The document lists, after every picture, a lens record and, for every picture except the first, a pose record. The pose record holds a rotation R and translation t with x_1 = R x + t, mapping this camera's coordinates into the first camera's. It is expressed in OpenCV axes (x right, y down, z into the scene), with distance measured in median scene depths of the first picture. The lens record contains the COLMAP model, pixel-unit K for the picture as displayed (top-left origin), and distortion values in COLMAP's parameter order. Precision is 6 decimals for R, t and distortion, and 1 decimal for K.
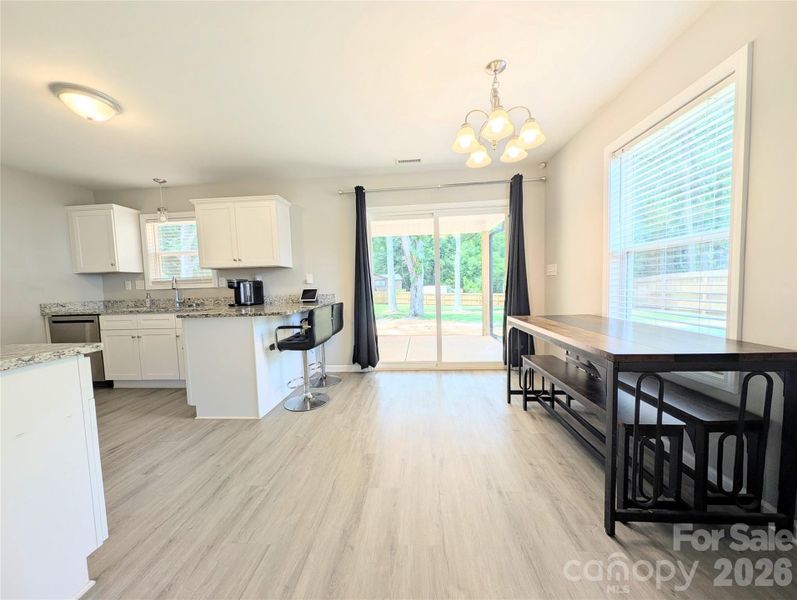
lens RADIAL K [[283.2, 0, 398.3], [0, 283.2, 302.2], [0, 0, 1]] dist [-0.000598, -0.000141]
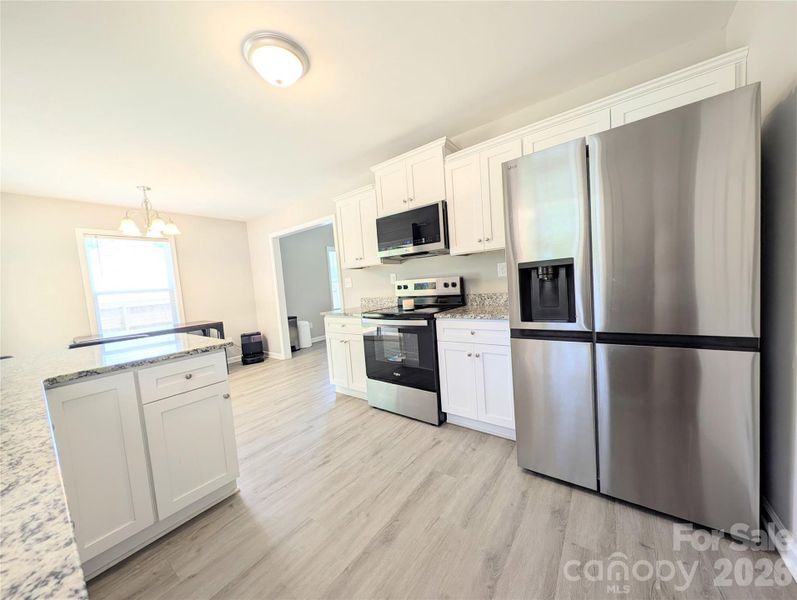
lens RADIAL K [[283.2, 0, 398.3], [0, 283.2, 302.2], [0, 0, 1]] dist [-0.000598, -0.000141]
pose [[-0.831775, 0.054662, 0.552415, -1.016772], [0.134407, 0.985361, 0.104876, -0.044656], [-0.538595, 0.161482, -0.826945, 0.901878]]
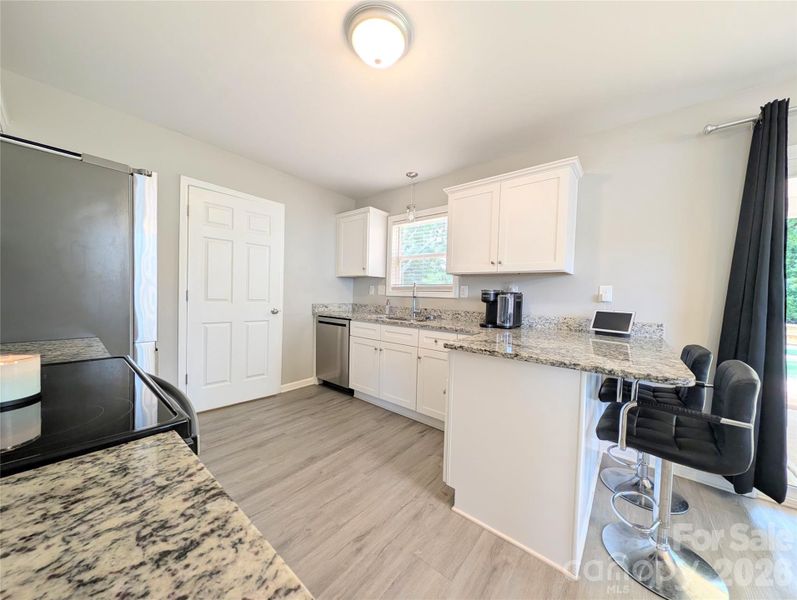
lens RADIAL K [[283.2, 0, 398.3], [0, 283.2, 302.2], [0, 0, 1]] dist [-0.000598, -0.000141]
pose [[0.815001, 0.072249, -0.574938, -0.339386], [-0.090221, 0.995918, -0.002742, -0.025160], [0.572393, 0.054106, 0.818192, 0.271240]]
